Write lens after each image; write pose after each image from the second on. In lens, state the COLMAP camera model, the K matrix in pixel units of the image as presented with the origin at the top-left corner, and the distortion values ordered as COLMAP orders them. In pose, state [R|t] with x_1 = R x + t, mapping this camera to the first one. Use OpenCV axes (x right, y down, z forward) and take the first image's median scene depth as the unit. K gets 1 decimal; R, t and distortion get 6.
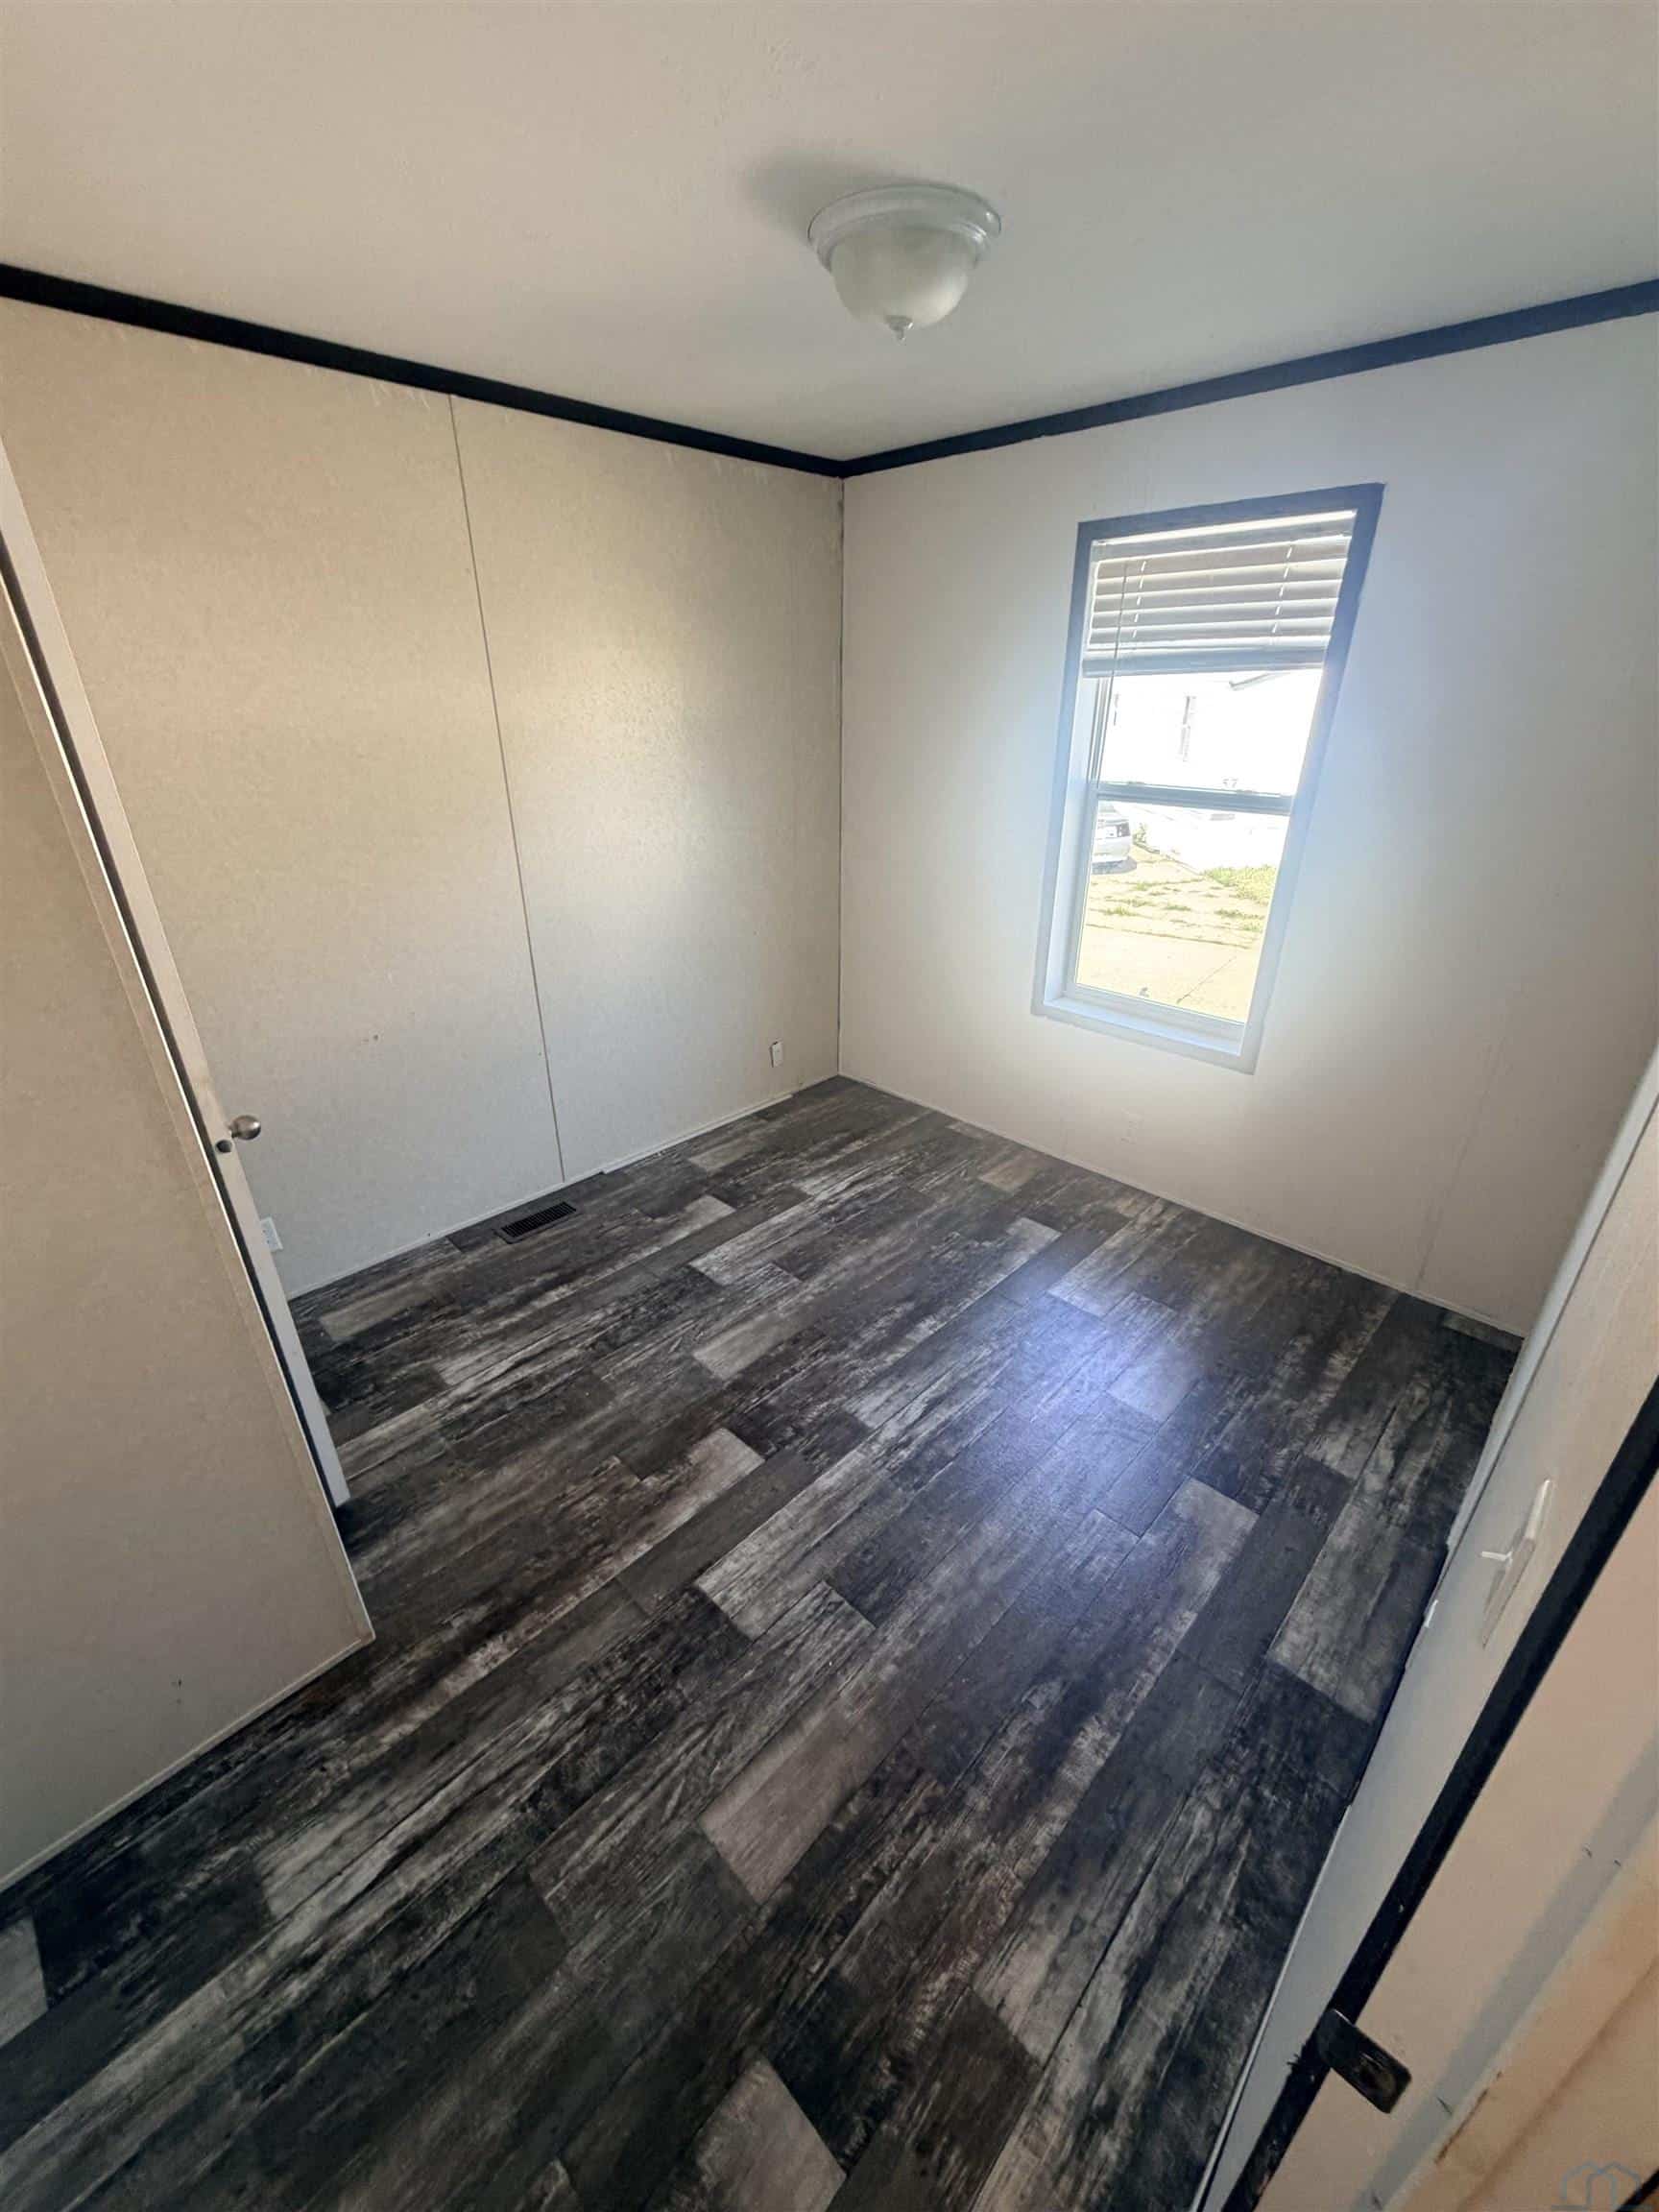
lens RADIAL K [[878.5, 0, 827.9], [0, 878.5, 1100.6], [0, 0, 1]] dist [0.000536, 0.000018]
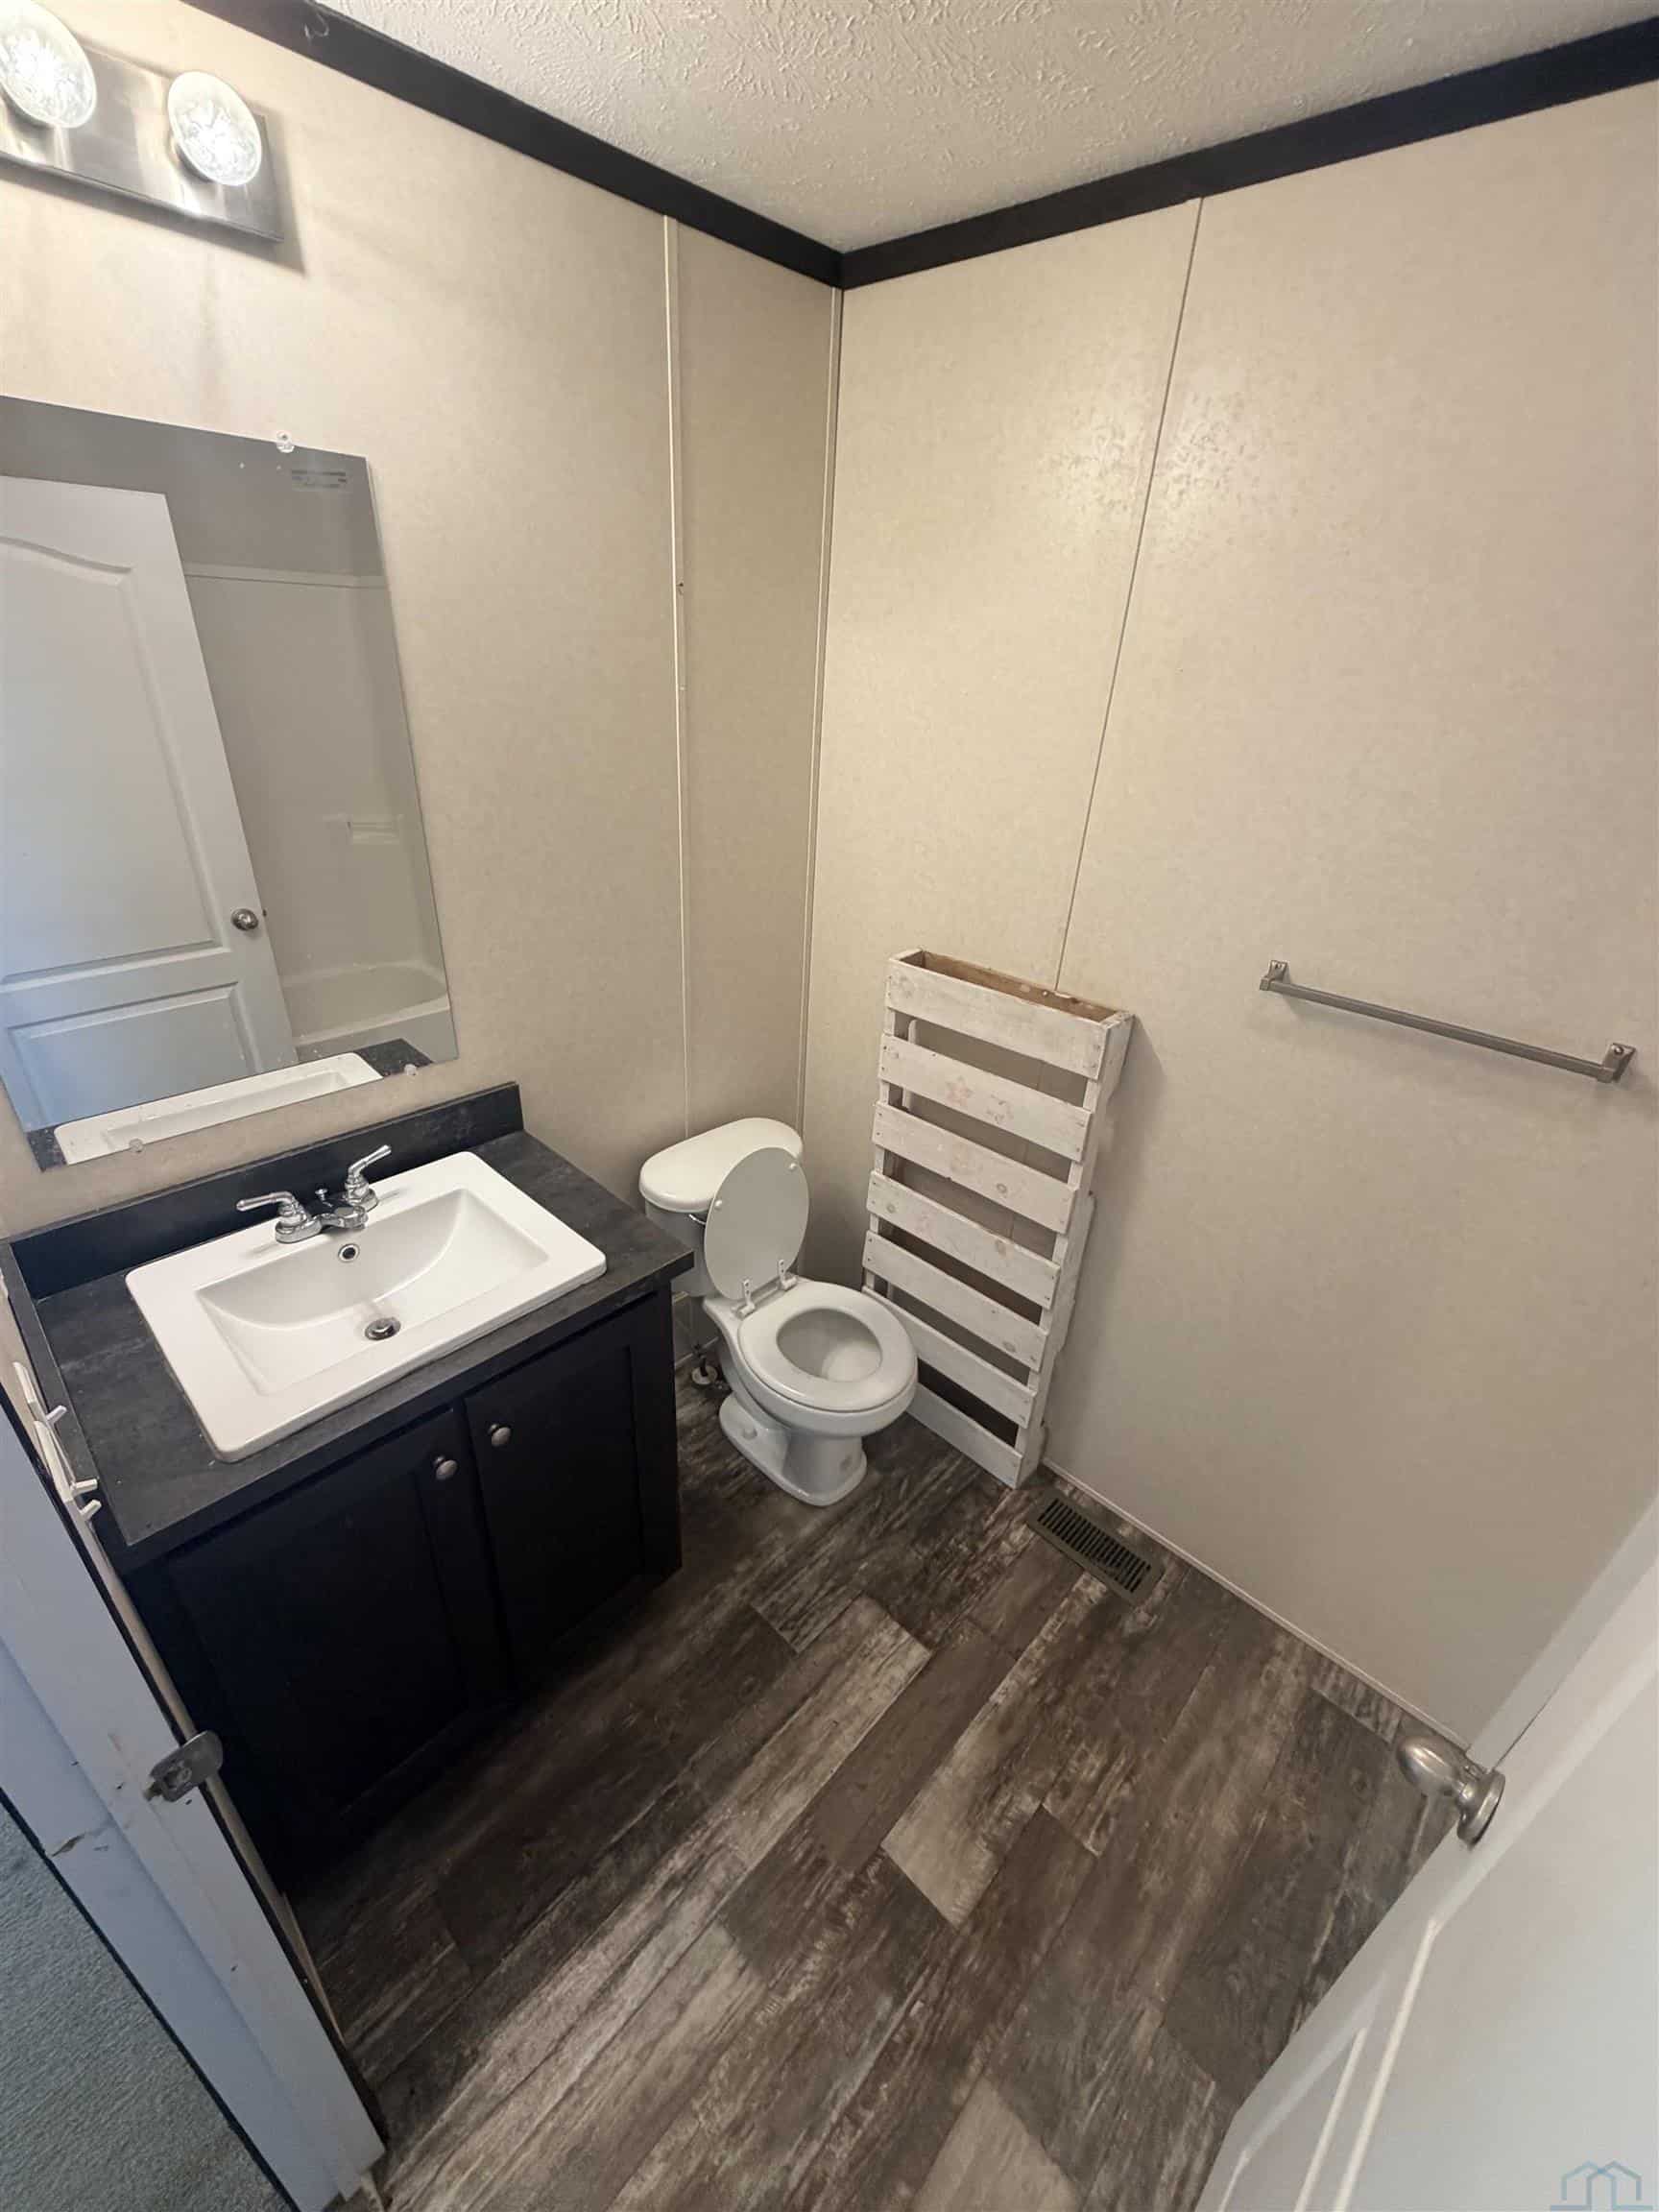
lens RADIAL K [[878.5, 0, 830.3], [0, 878.5, 1101.1], [0, 0, 1]] dist [0.000536, 0.000018]
pose [[-0.998427, -0.037027, -0.042097, 0.147359], [-0.055917, 0.603347, 0.795516, -0.398486], [-0.004056, 0.796618, -0.604469, 0.681080]]
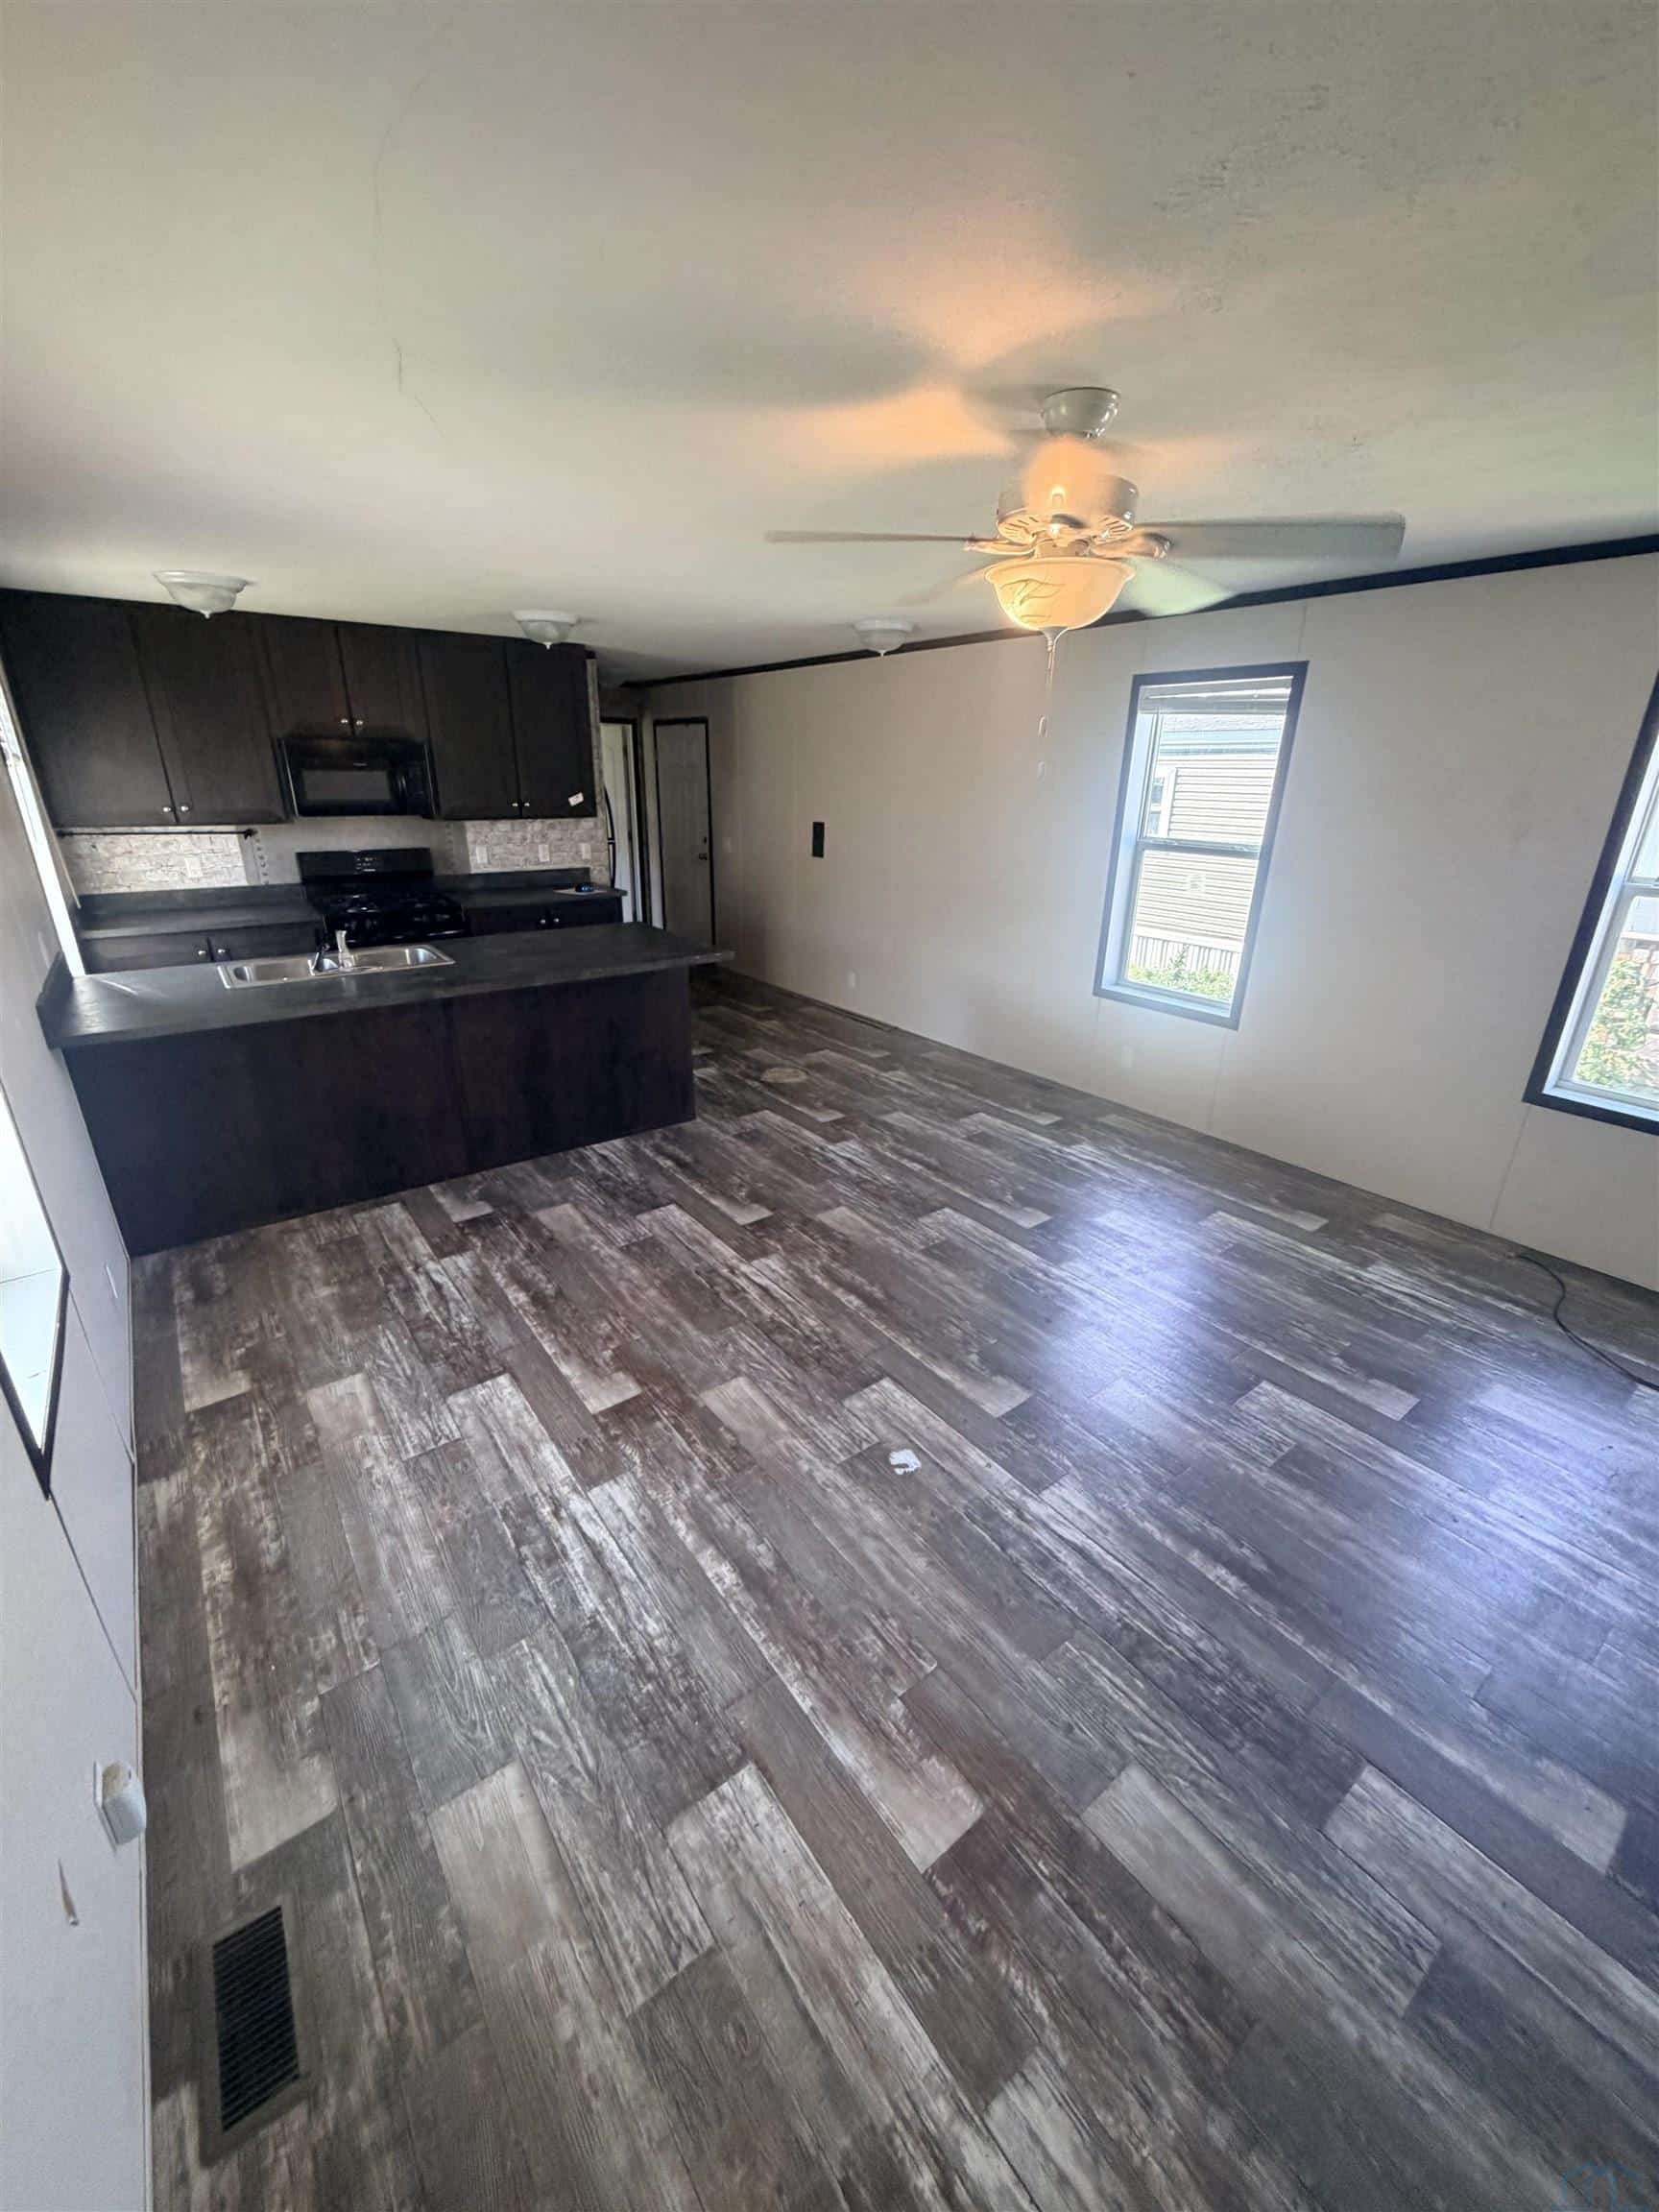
lens RADIAL K [[878.5, 0, 826.3], [0, 878.5, 1095.2], [0, 0, 1]] dist [0.000536, 0.000018]
pose [[-0.150197, 0.350889, -0.924293, 0.521175], [-0.432950, 0.817144, 0.380566, -0.457786], [0.888817, 0.457332, 0.029185, 0.916874]]
